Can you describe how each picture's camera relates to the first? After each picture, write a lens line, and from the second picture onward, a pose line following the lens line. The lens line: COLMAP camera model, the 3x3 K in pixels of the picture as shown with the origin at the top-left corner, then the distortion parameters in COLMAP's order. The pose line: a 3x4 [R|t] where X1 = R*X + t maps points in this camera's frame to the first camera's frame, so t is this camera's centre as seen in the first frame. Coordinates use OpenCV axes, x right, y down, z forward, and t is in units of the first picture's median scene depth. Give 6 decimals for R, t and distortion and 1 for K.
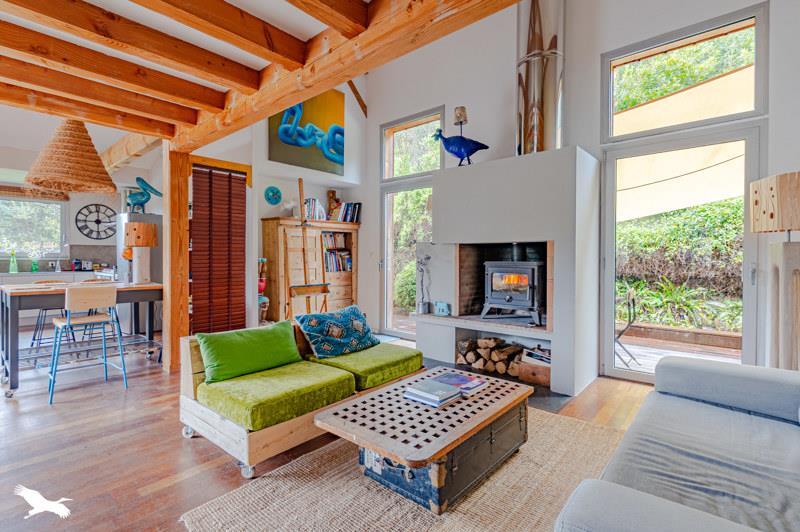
lens RADIAL K [[380.3, 0, 400.7], [0, 380.3, 265.5], [0, 0, 1]] dist [-0.000244, 0.000051]
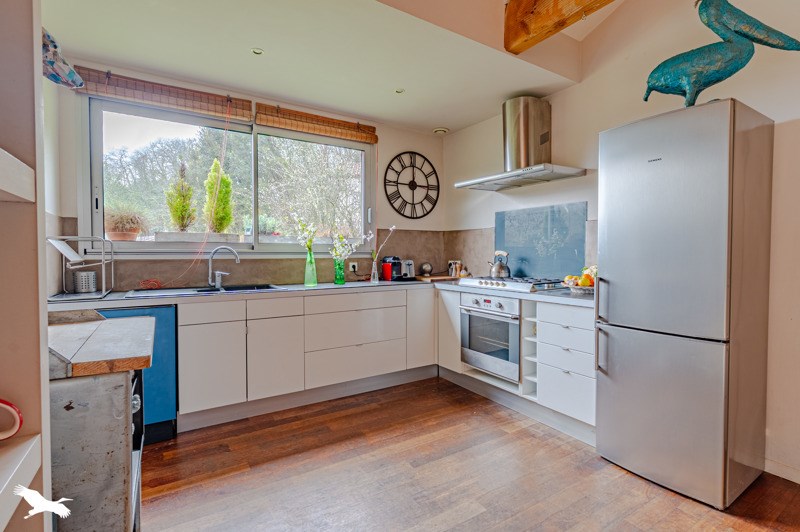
lens RADIAL K [[380.3, 0, 399.8], [0, 380.3, 262.3], [0, 0, 1]] dist [-0.000244, 0.000051]
pose [[0.956348, 0.006303, -0.292163, -0.674631], [-0.004213, 0.999961, 0.007782, -0.013115], [0.292200, -0.006211, 0.956337, 0.503009]]
